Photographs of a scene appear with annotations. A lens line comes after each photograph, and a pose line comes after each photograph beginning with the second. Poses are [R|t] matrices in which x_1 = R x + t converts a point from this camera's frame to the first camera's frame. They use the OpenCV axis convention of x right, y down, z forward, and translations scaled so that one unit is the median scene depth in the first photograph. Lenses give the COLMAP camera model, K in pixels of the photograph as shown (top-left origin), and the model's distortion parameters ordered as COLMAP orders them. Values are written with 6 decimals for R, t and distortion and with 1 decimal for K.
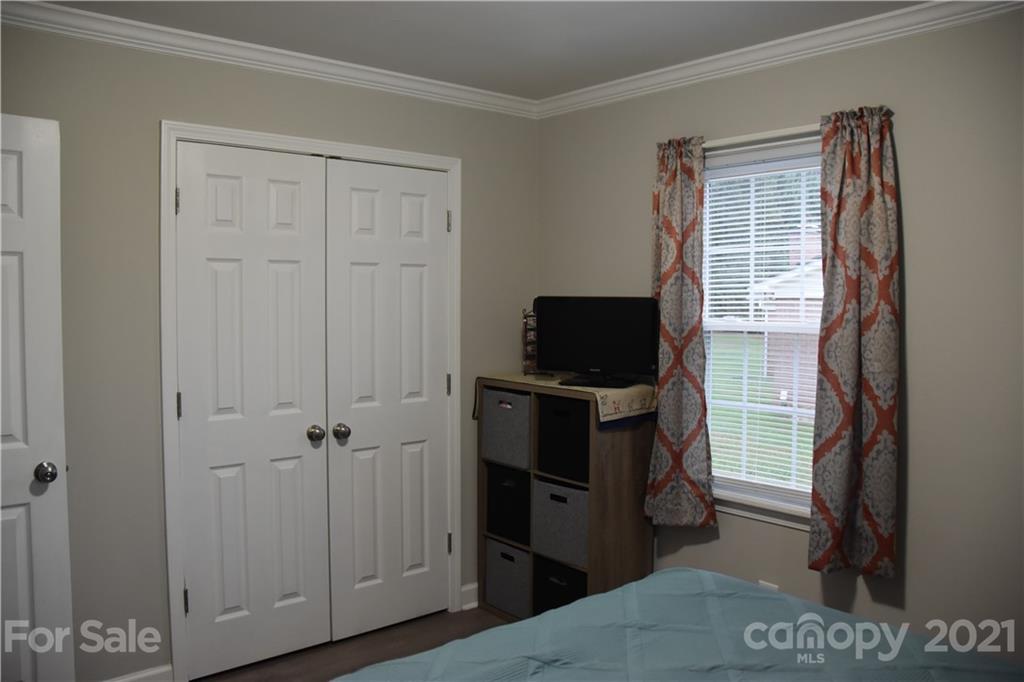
lens RADIAL K [[807.2, 0, 512.0], [0, 807.2, 341.0], [0, 0, 1]] dist [-0.096722, 0.000199]
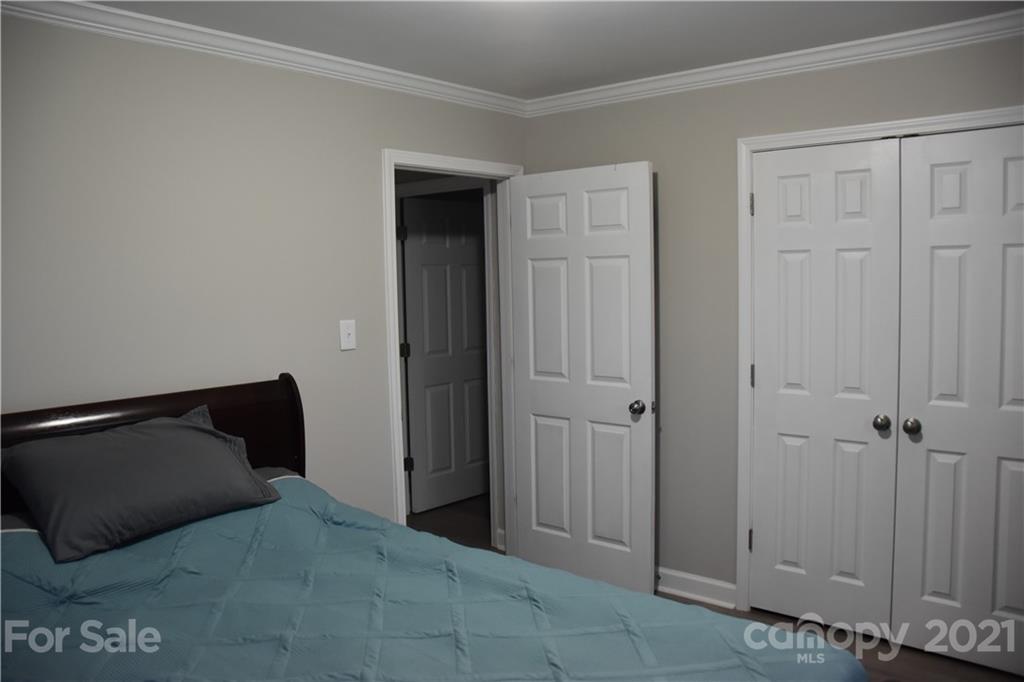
lens RADIAL K [[807.2, 0, 512.0], [0, 807.2, 341.0], [0, 0, 1]] dist [-0.096722, 0.000199]
pose [[0.149162, 0.069909, -0.986338, 1.172457], [-0.031209, 0.997334, 0.065969, -0.064221], [0.988320, 0.020943, 0.150946, 0.751147]]
